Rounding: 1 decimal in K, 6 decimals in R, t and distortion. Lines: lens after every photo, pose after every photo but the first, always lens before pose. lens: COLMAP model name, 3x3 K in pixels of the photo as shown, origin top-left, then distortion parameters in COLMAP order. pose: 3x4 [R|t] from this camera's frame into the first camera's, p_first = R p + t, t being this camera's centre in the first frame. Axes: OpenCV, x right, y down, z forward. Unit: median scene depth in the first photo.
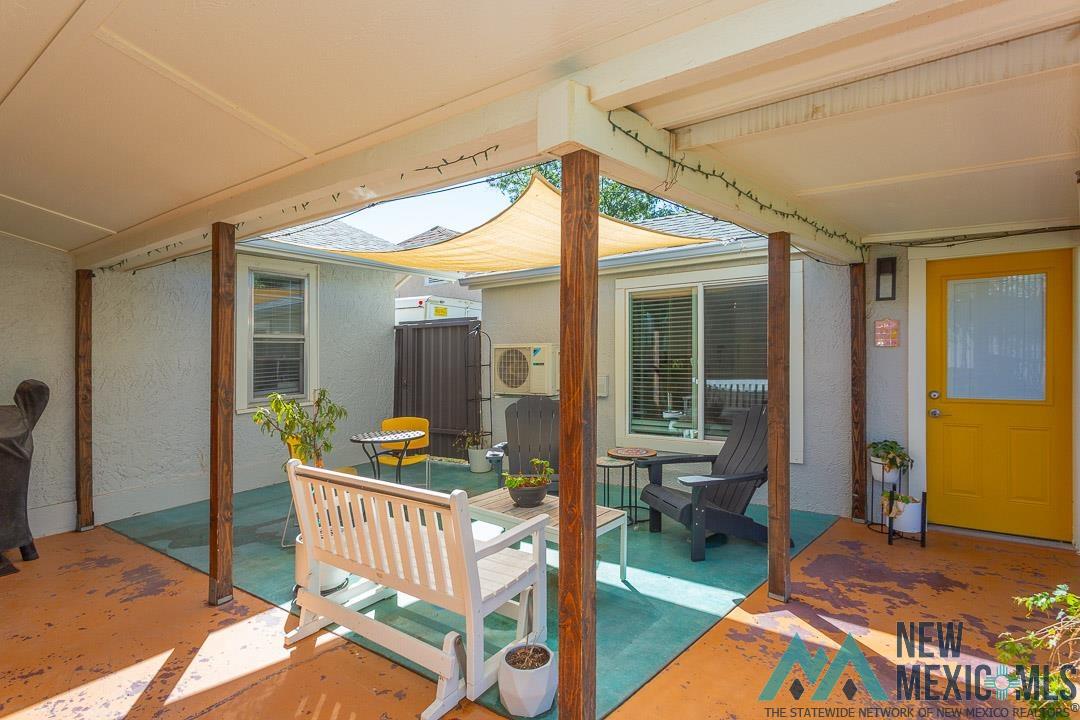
lens RADIAL K [[512.8, 0, 525.2], [0, 512.8, 357.1], [0, 0, 1]] dist [0.001388, 0.000491]
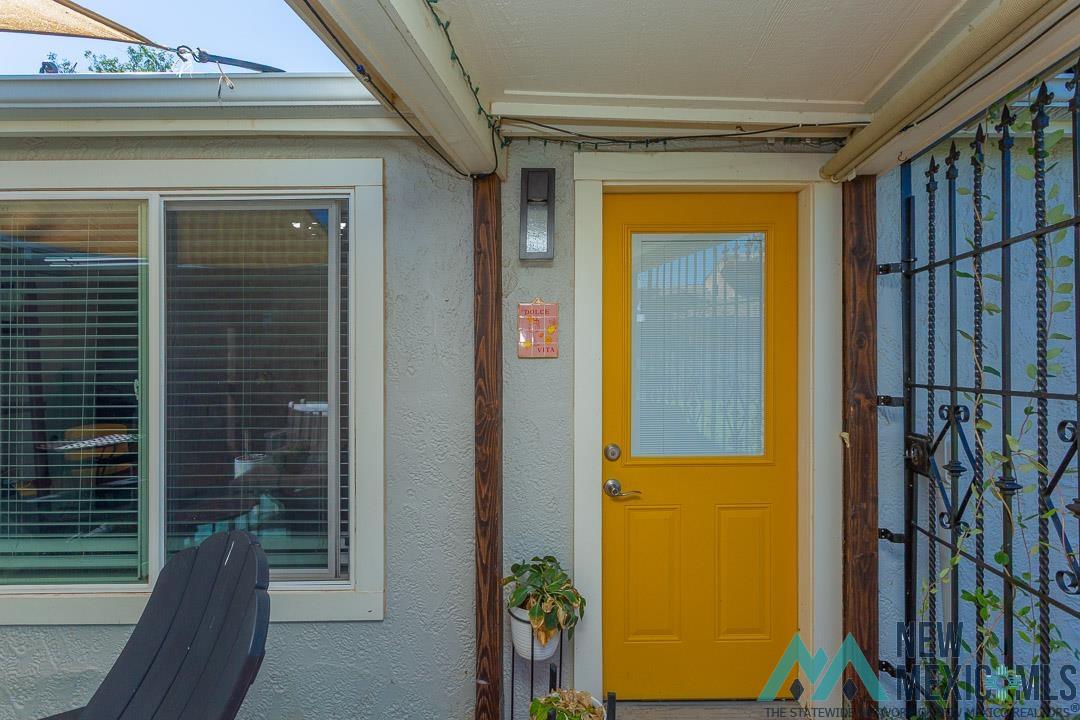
lens RADIAL K [[522.6, 0, 540.0], [0, 522.6, 360.0], [0, 0, 1]] dist [0.001101, -0.000681]
pose [[0.800358, 0.000919, 0.599521, 0.418357], [-0.001824, 0.999998, 0.000902, -0.018356], [-0.599519, -0.001816, 0.800358, 0.615773]]
